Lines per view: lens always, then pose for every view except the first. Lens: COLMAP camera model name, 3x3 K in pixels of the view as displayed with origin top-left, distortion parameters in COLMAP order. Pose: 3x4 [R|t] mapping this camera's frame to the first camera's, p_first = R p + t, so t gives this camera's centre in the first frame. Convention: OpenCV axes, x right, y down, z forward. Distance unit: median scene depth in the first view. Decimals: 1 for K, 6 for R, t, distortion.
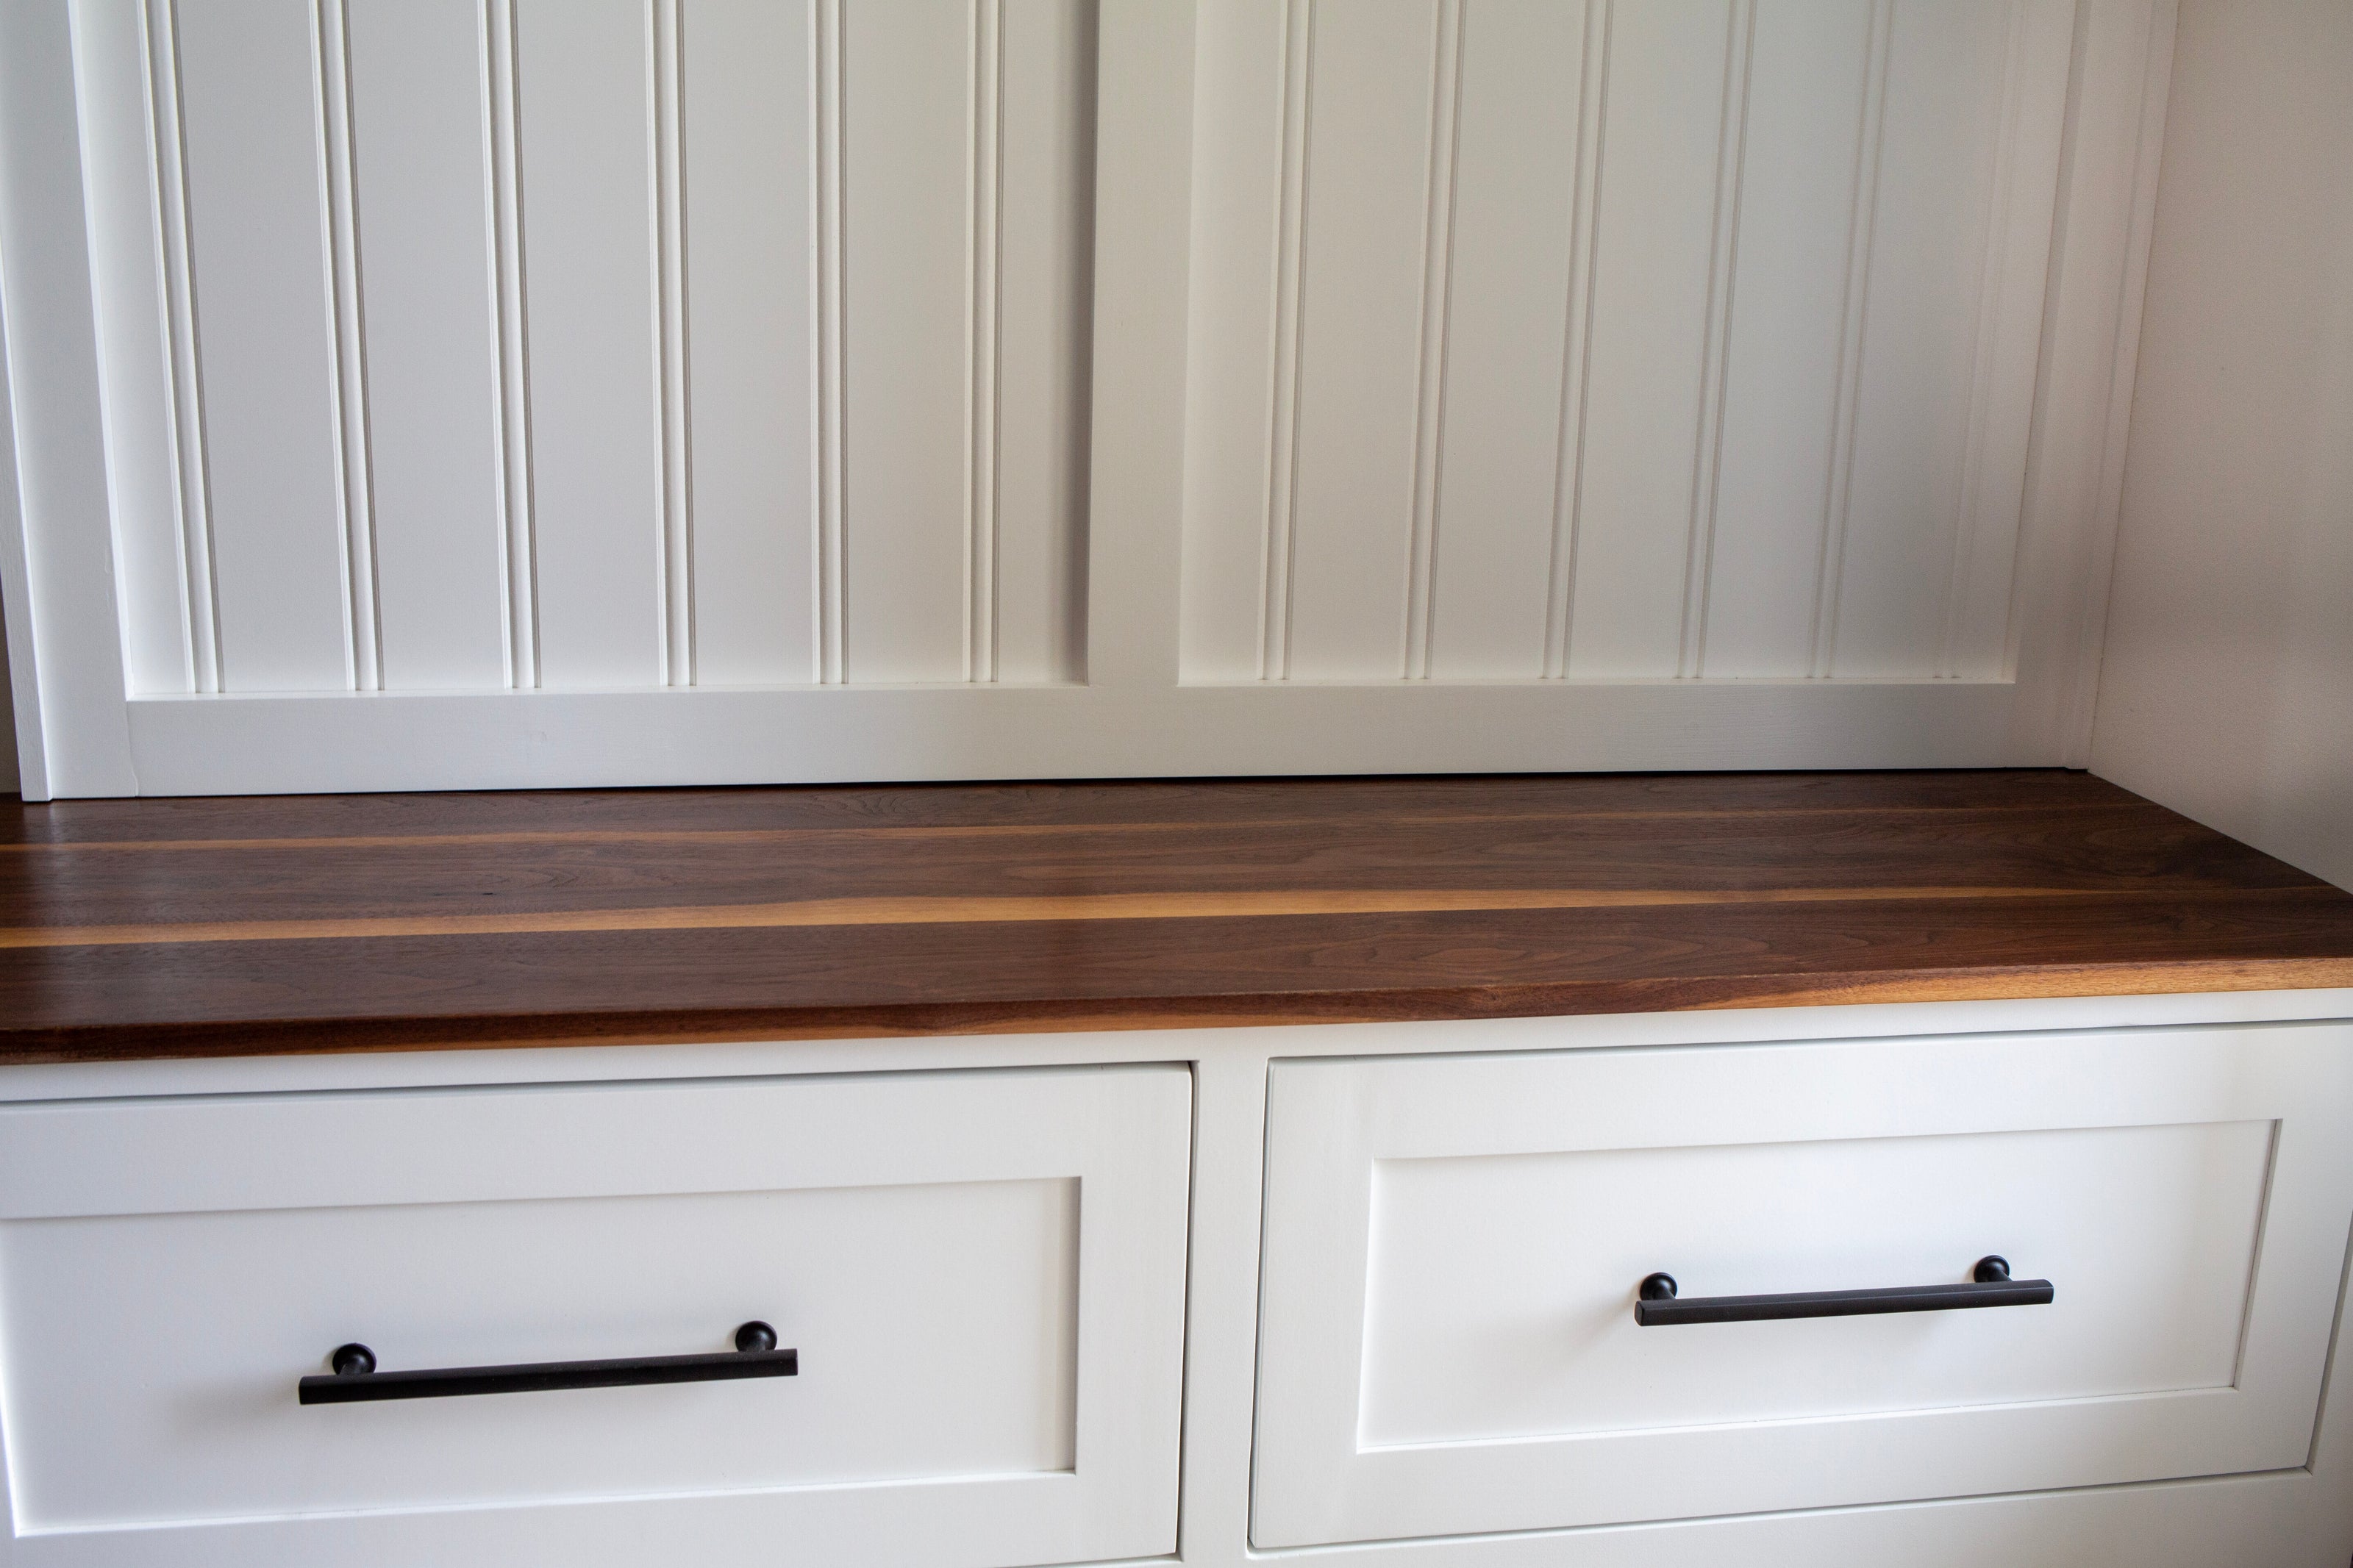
lens RADIAL K [[2301.7, 0, 1176.5], [0, 2301.7, 784.0], [0, 0, 1]] dist [-0.058543, 0.039880]
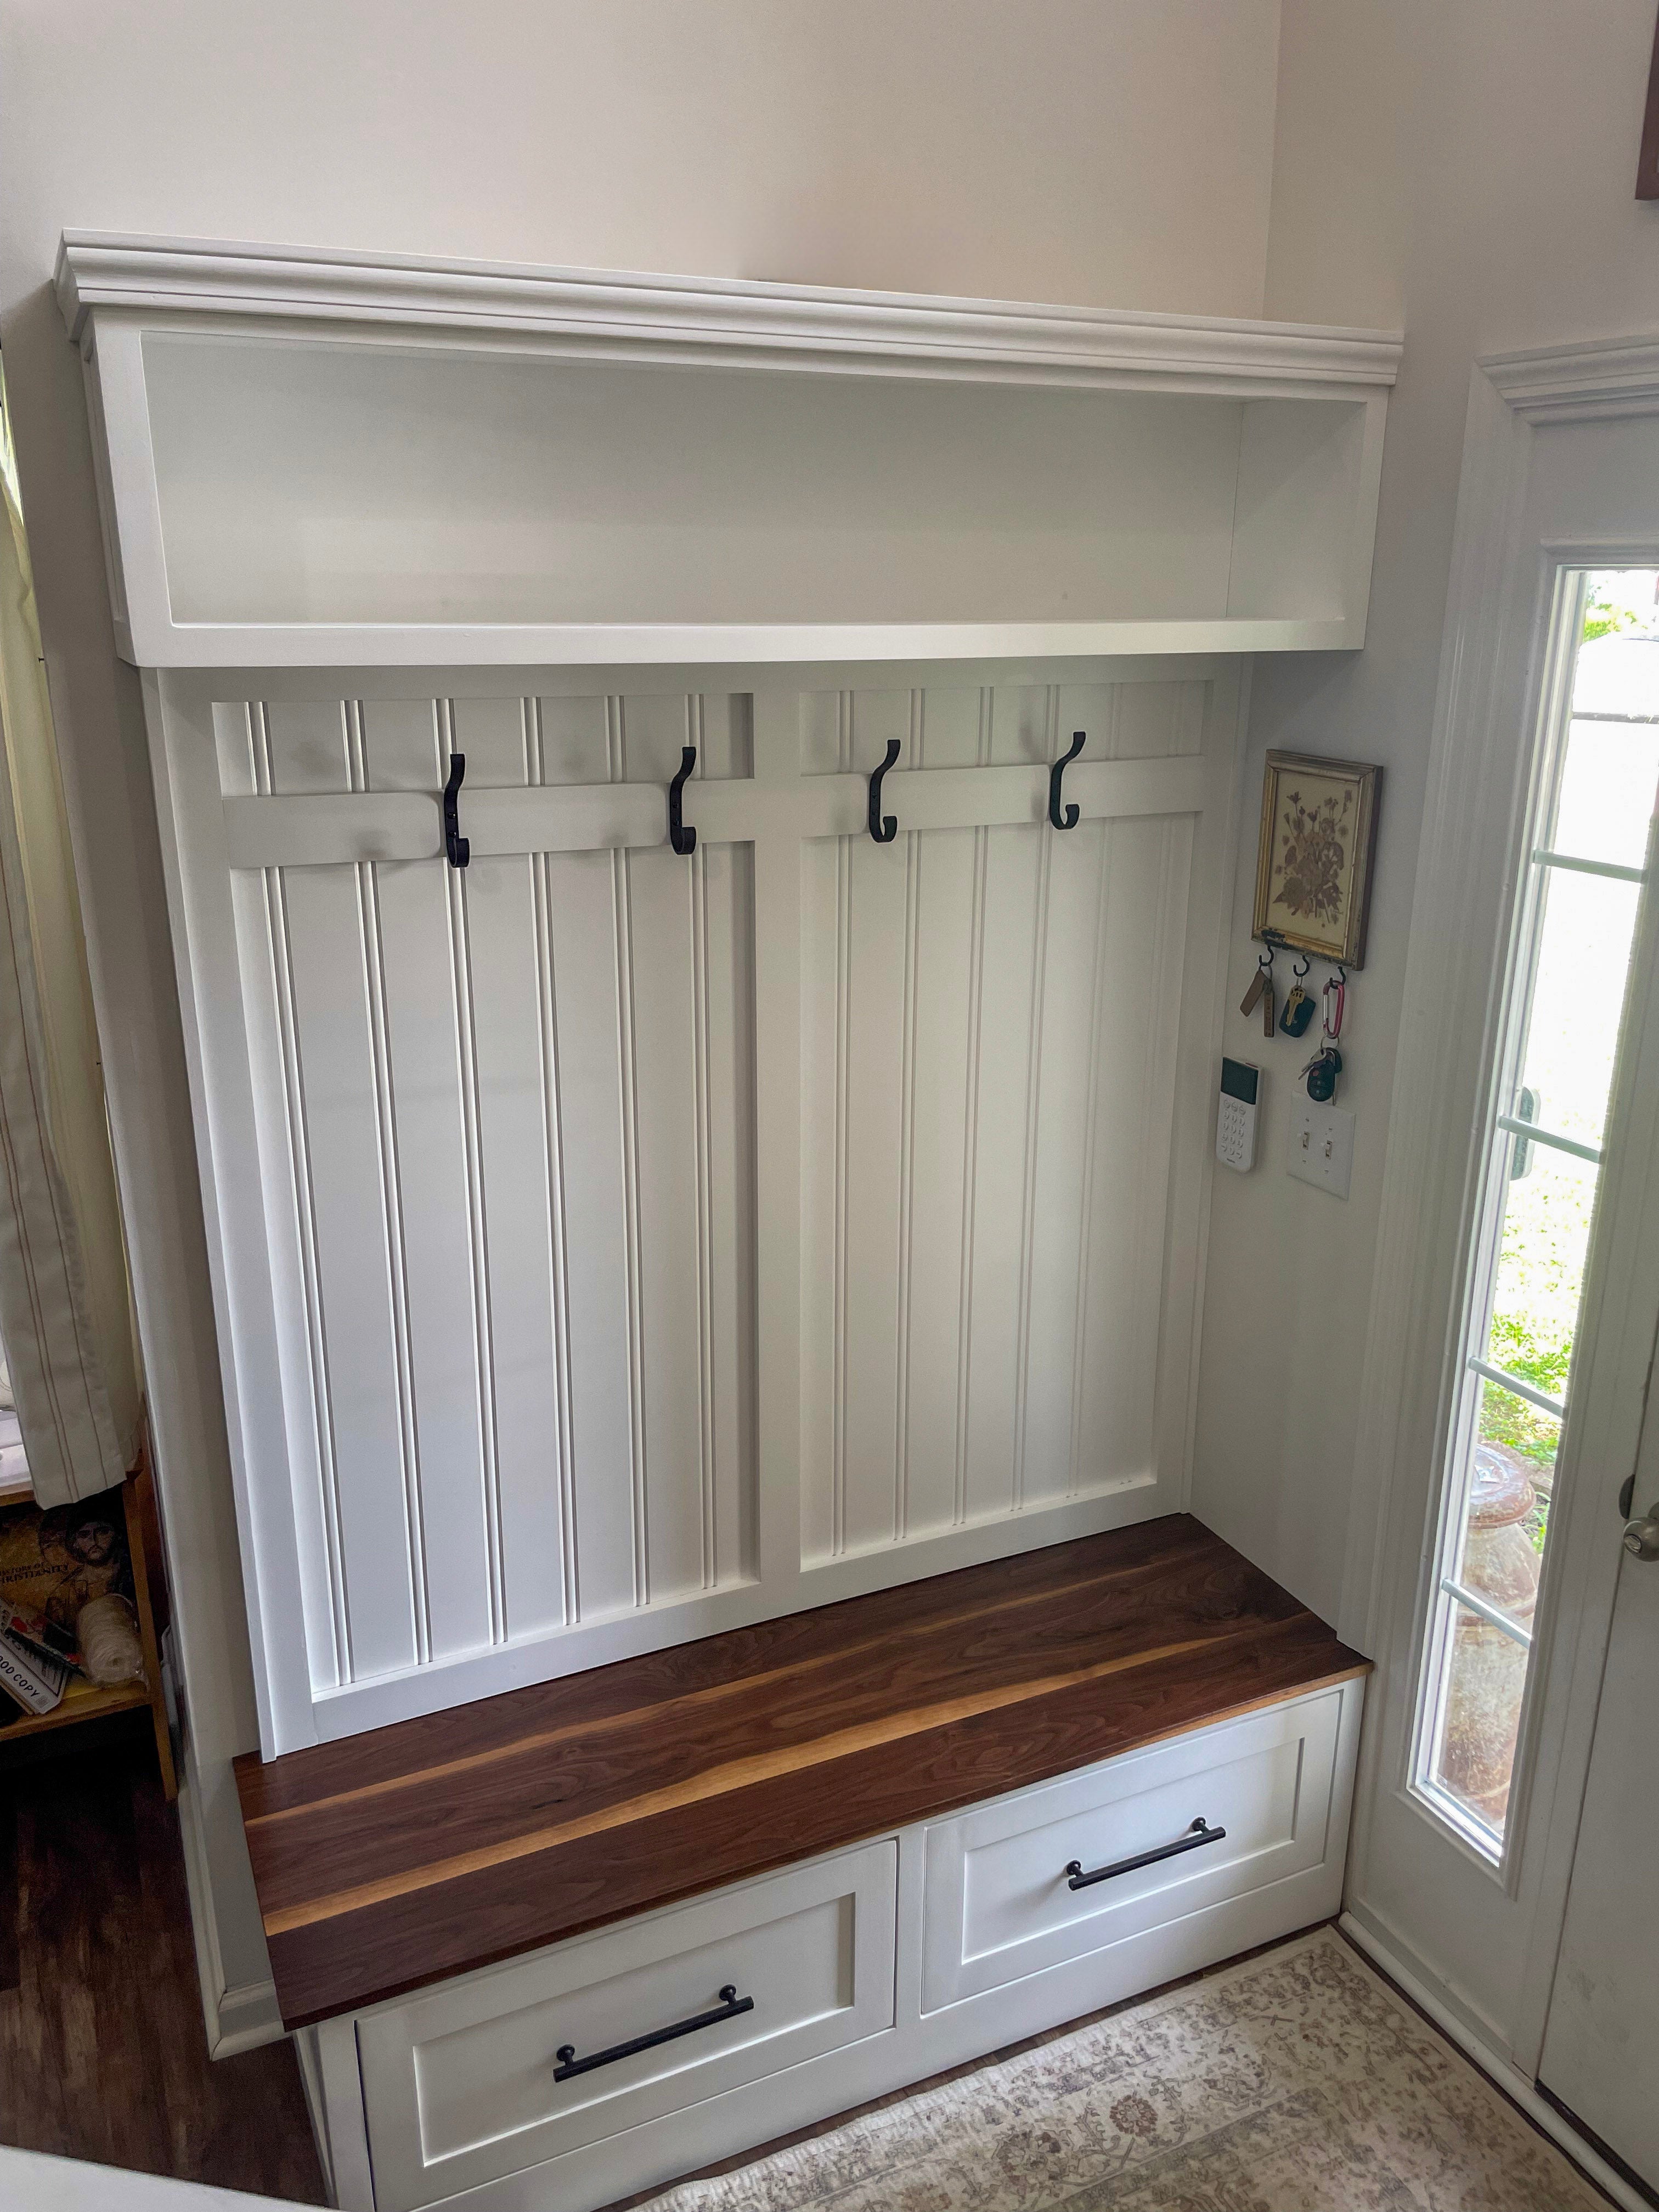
lens RADIAL K [[1720.2, 0, 803.8], [0, 1720.2, 1102.3], [0, 0, 1]] dist [0.077941, -0.114525]
pose [[0.963987, -0.106585, 0.243657, -0.393852], [0.092289, 0.993312, 0.069389, -0.681878], [-0.249423, -0.044403, 0.967376, -0.608189]]
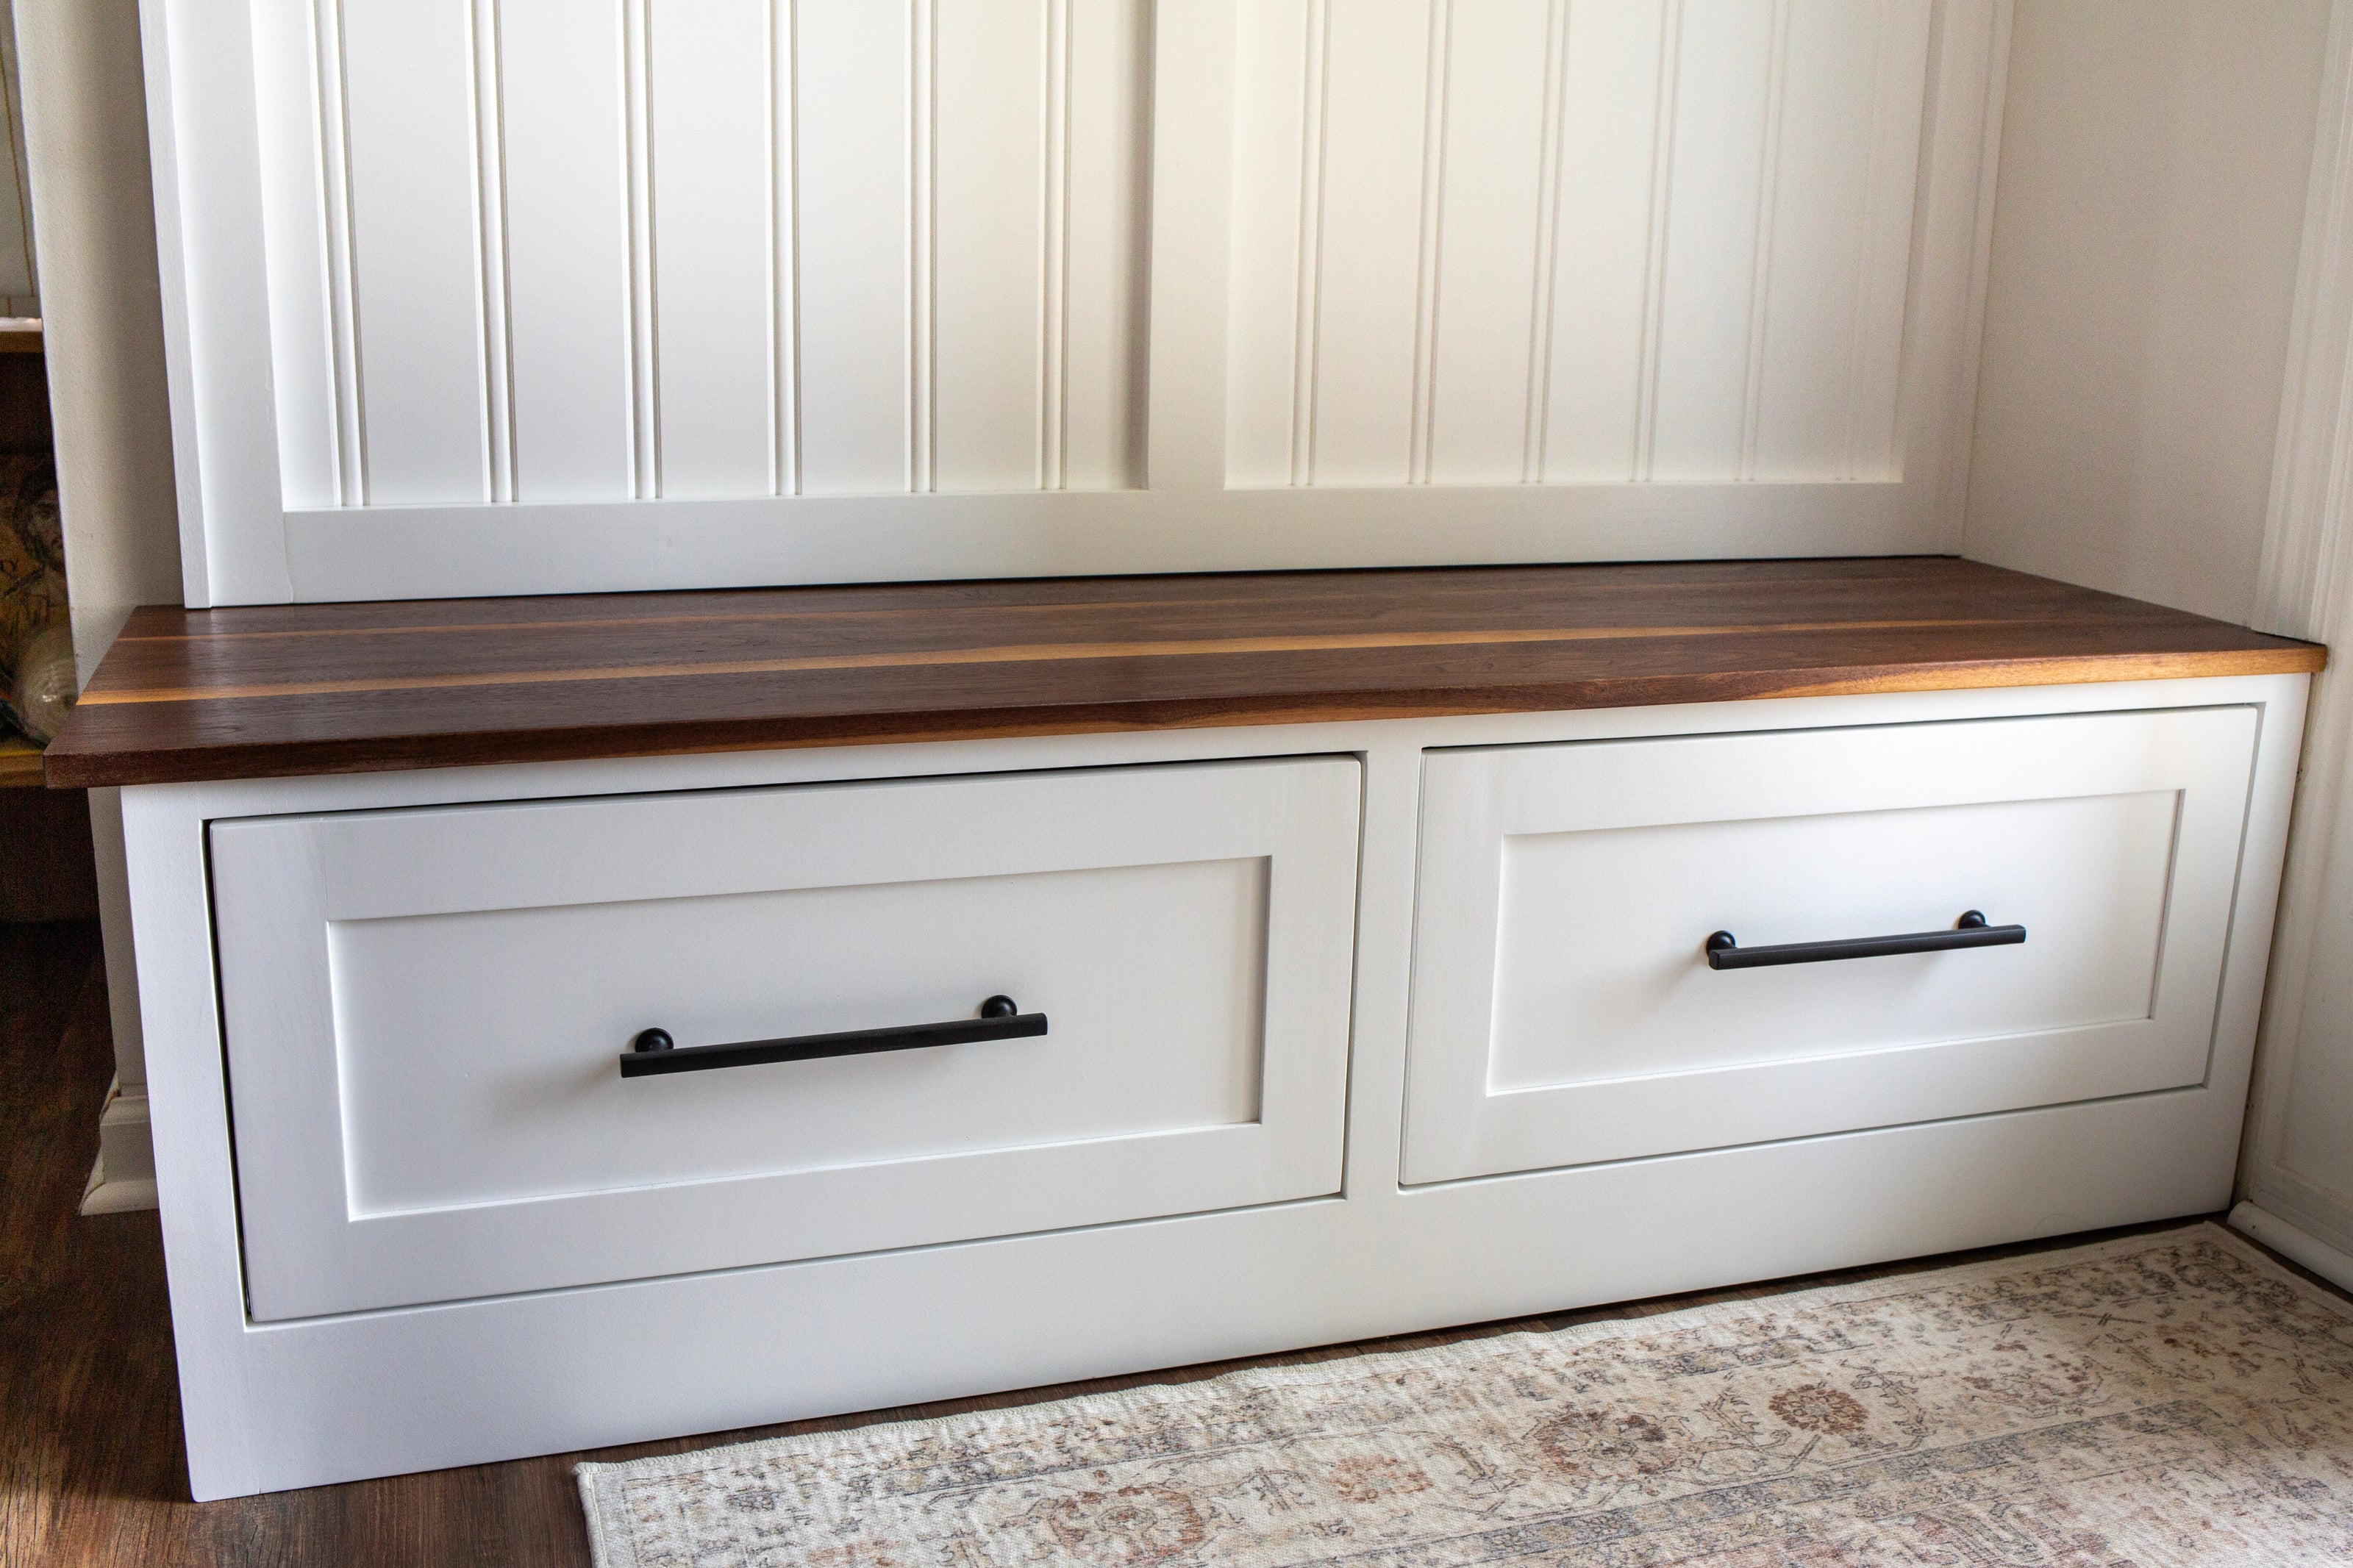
lens RADIAL K [[2301.7, 0, 1176.5], [0, 2301.7, 784.0], [0, 0, 1]] dist [-0.058543, 0.039880]
pose [[0.986327, -0.041216, 0.159563, -0.243938], [0.041258, 0.999144, 0.003052, 0.114824], [-0.159552, 0.003573, 0.987183, -0.130271]]
